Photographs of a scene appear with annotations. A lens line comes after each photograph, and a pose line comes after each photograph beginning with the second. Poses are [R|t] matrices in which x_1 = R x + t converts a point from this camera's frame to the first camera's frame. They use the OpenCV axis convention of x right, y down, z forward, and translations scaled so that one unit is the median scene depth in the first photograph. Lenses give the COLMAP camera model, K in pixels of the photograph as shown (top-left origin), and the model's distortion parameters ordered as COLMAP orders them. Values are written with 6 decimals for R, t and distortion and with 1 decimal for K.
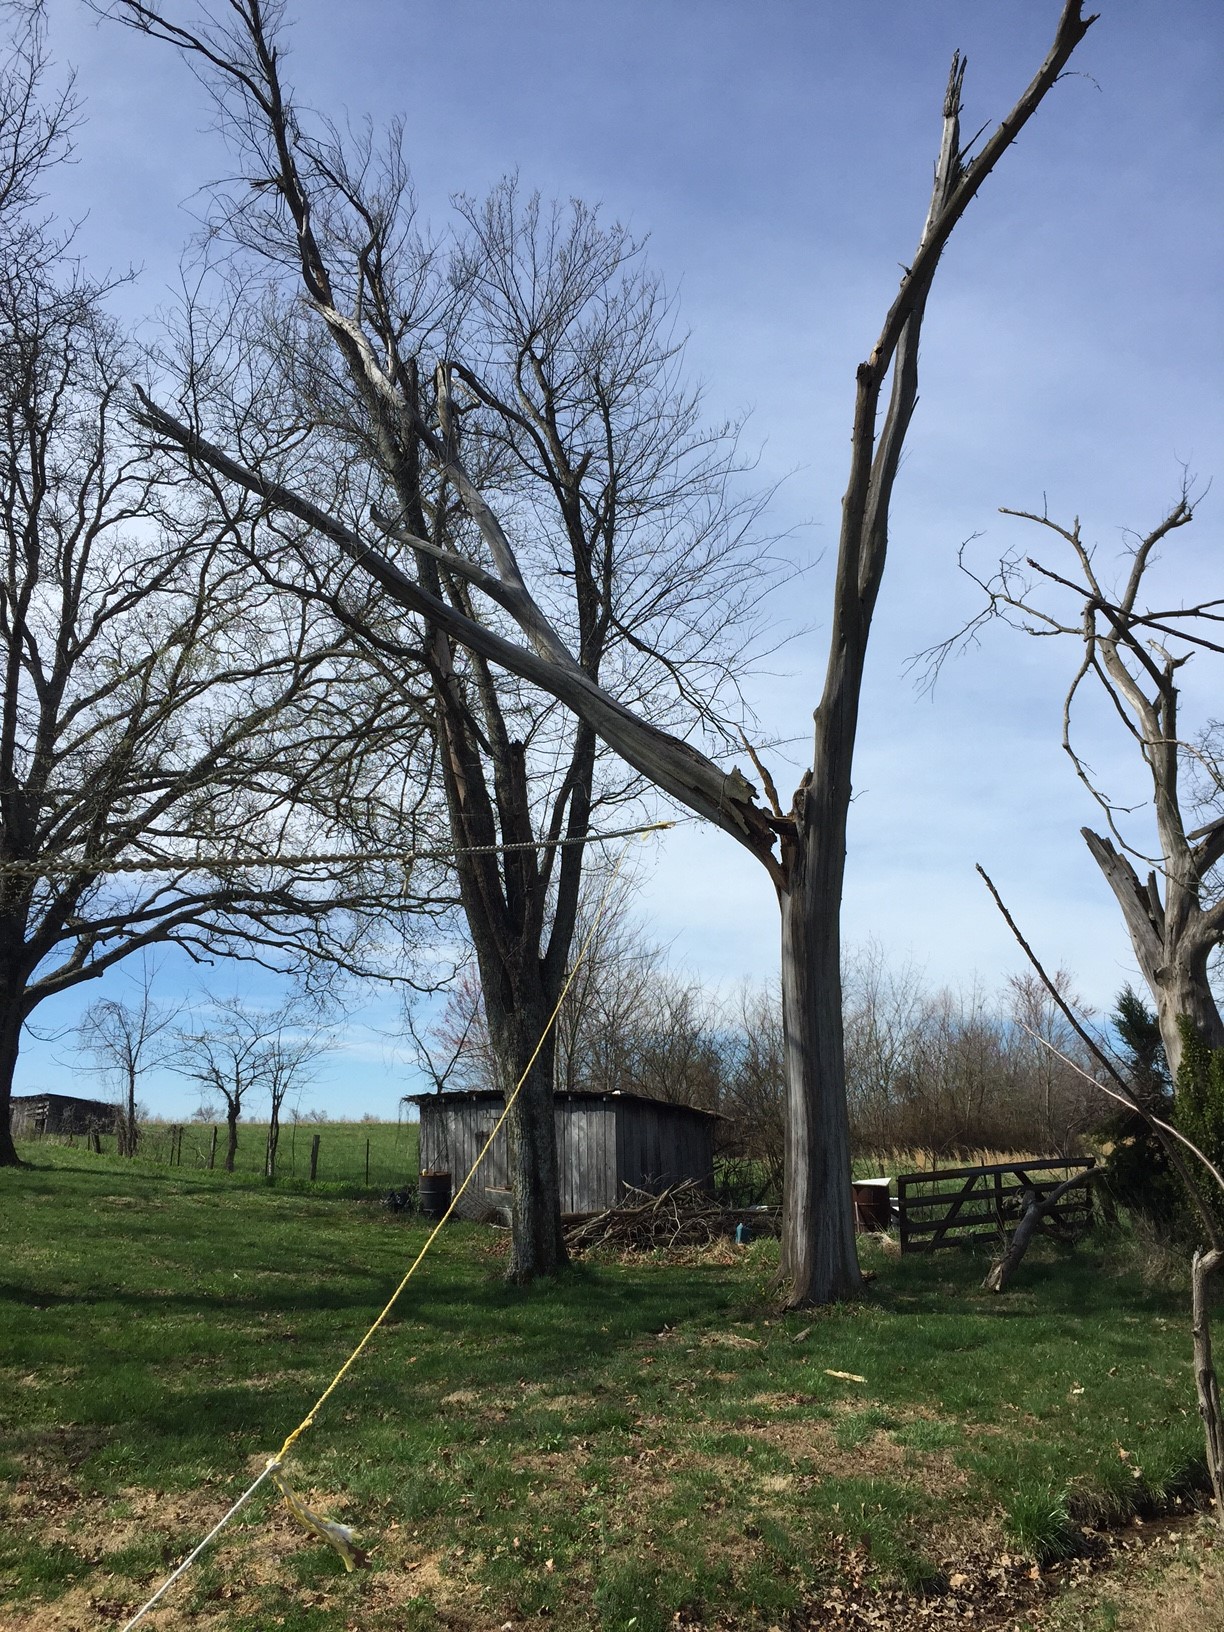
lens RADIAL K [[1386.5, 0, 612.0], [0, 1386.5, 816.0], [0, 0, 1]] dist [0.089497, -0.106124]
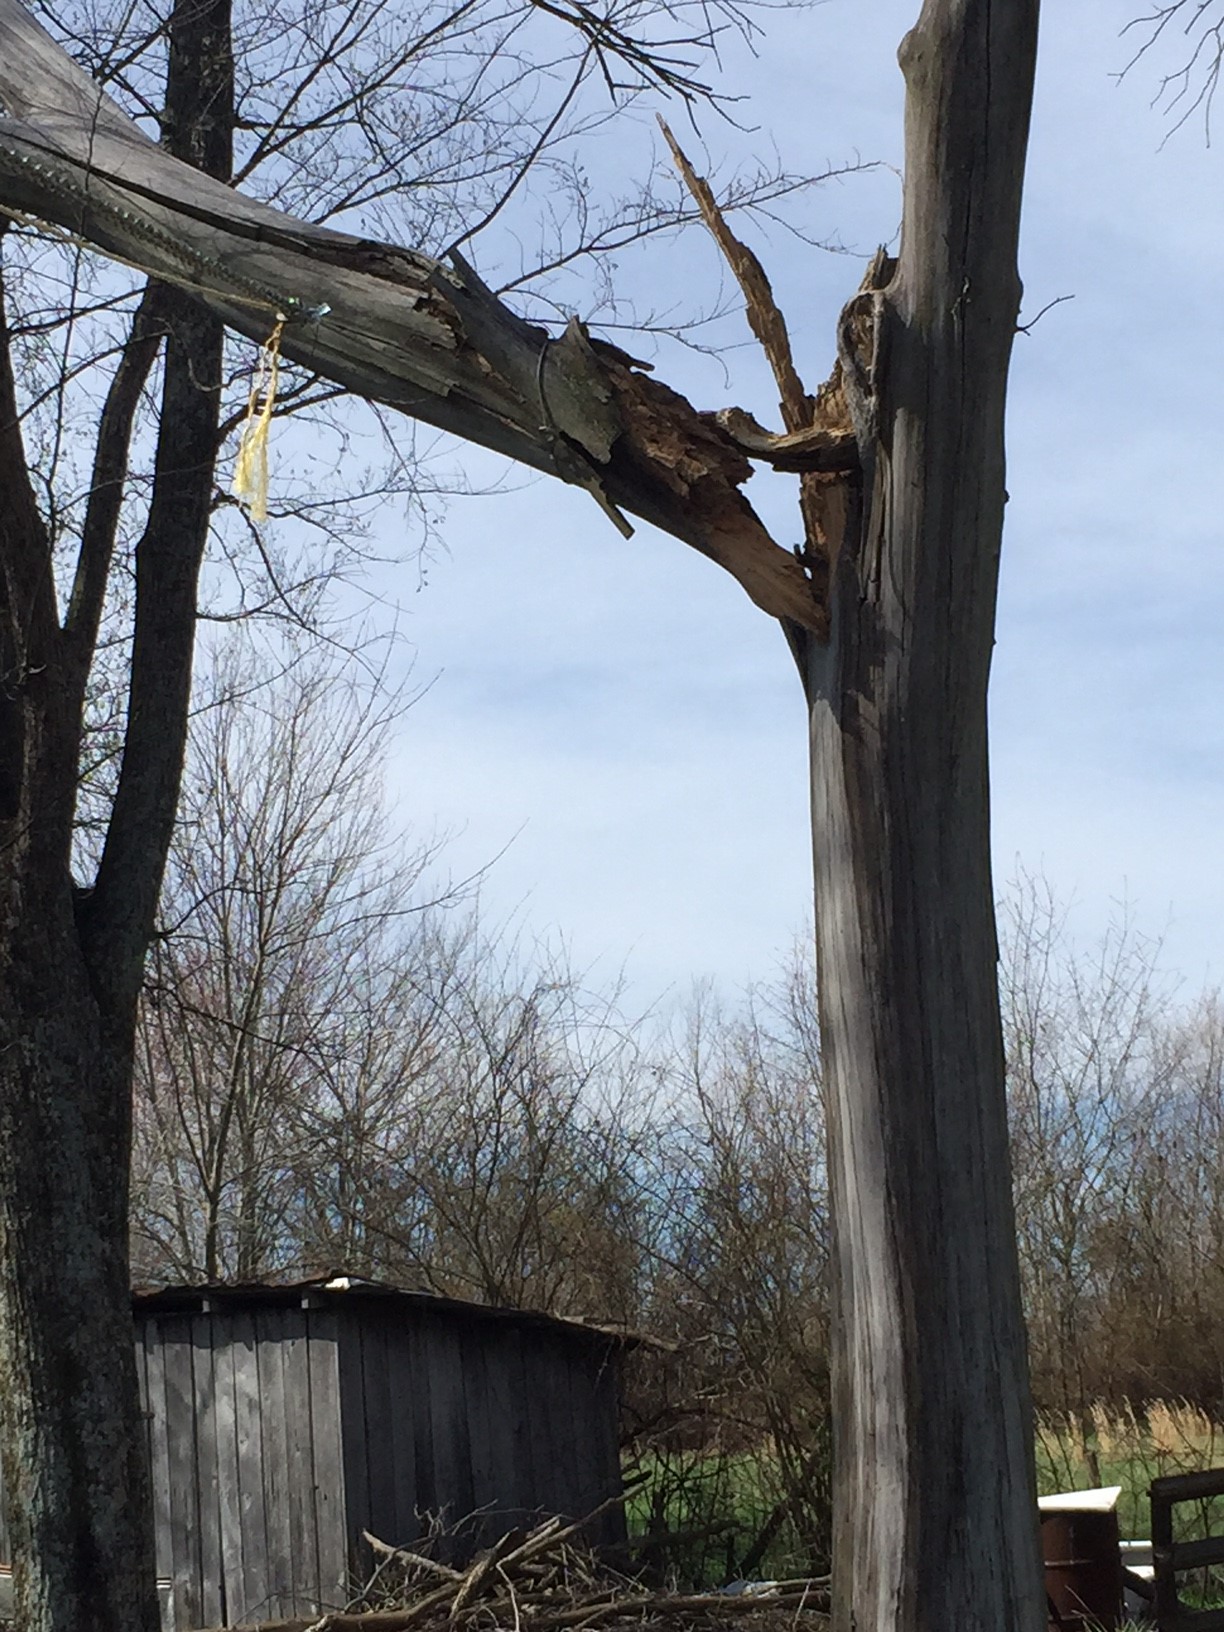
lens RADIAL K [[3540.2, 0, 612.0], [0, 3540.2, 816.0], [0, 0, 1]] dist [0.030191, -0.213468]
pose [[0.996876, -0.030705, 0.072766, 0.012829], [0.026241, 0.997761, 0.061523, 0.035896], [-0.074492, -0.059421, 0.995450, 0.147683]]
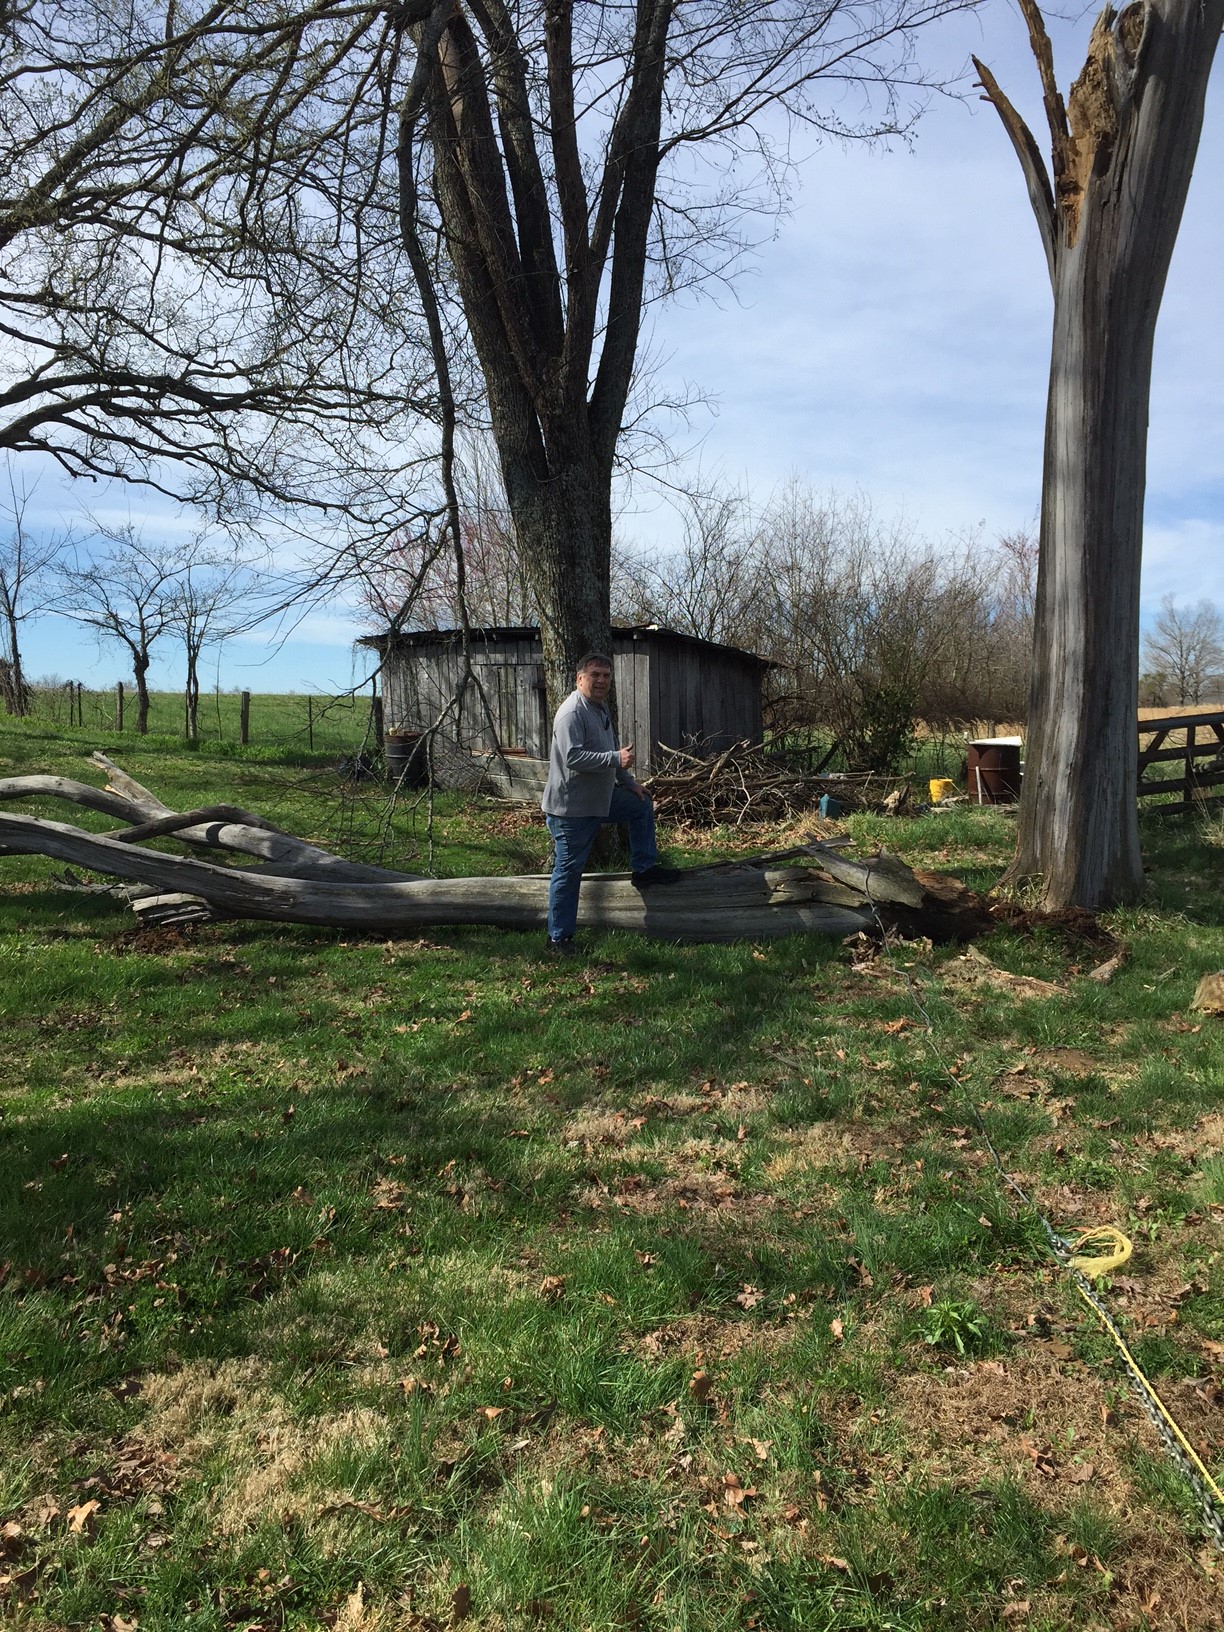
lens RADIAL K [[1386.5, 0, 612.0], [0, 1386.5, 816.0], [0, 0, 1]] dist [0.089497, -0.106124]
pose [[0.998416, -0.001293, 0.056242, -0.072137], [-0.015243, 0.956123, 0.292569, 0.092916], [-0.054153, -0.292963, 0.954589, 0.312308]]
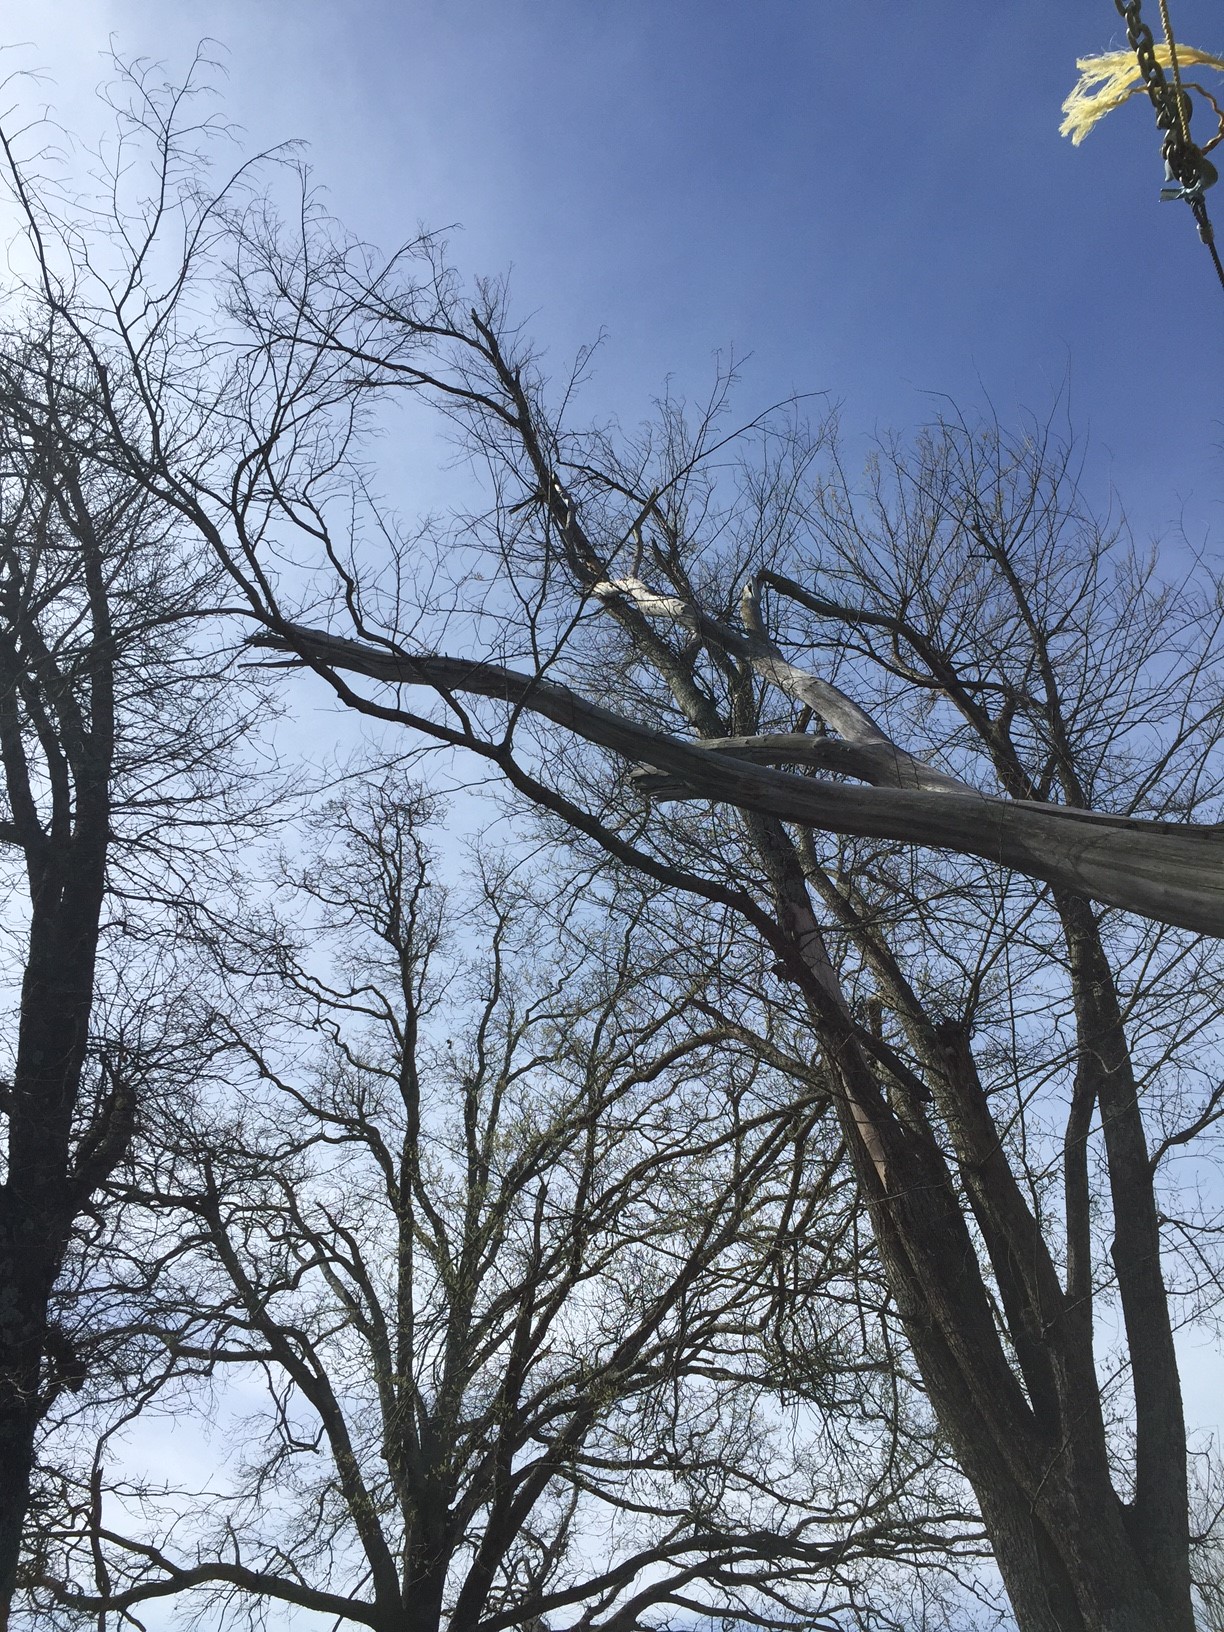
lens RADIAL K [[1402.2, 0, 610.6], [0, 1402.2, 789.0], [0, 0, 1]] dist [-0.008755, -0.001620]
pose [[0.909001, -0.280461, -0.308315, 0.001234], [0.106631, 0.871601, -0.478479, 0.095188], [0.402922, 0.402062, 0.822192, 0.446658]]
